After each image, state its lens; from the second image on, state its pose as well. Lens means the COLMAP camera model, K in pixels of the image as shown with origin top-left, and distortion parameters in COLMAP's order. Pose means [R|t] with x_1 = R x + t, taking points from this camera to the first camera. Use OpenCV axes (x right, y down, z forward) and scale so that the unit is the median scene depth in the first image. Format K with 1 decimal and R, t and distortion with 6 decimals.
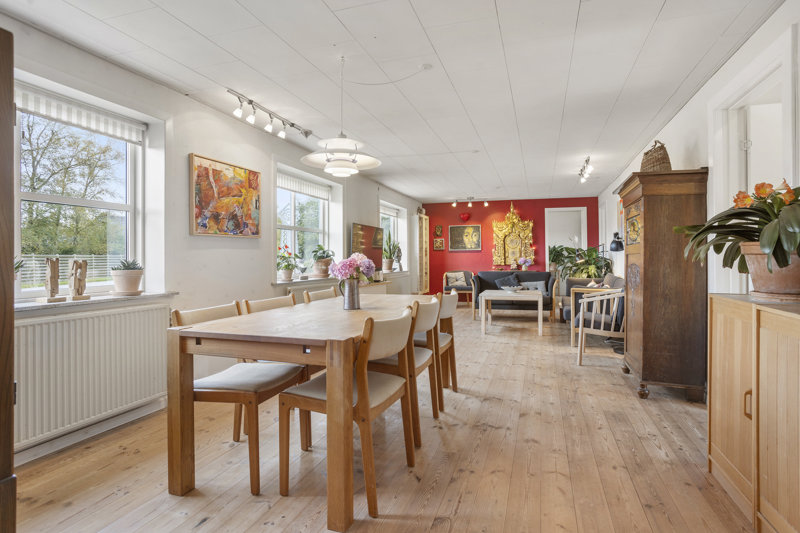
lens RADIAL K [[425.0, 0, 397.4], [0, 425.0, 261.5], [0, 0, 1]] dist [-0.002709, -0.000063]
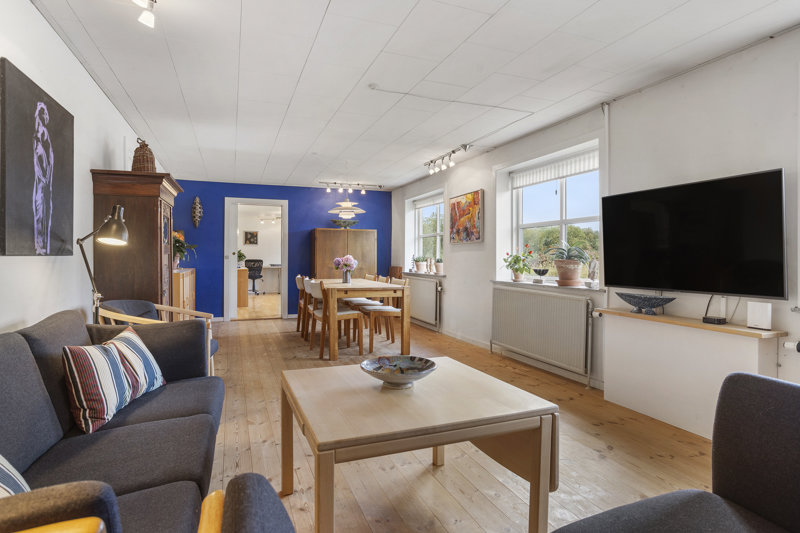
lens RADIAL K [[459.6, 0, 401.3], [0, 459.6, 264.0], [0, 0, 1]] dist [-0.001180, -0.000050]
pose [[-0.767057, 0.014377, -0.641418, 0.691008], [-0.004436, 0.999606, 0.027710, -0.024792], [0.641564, 0.024101, -0.766691, 1.796059]]
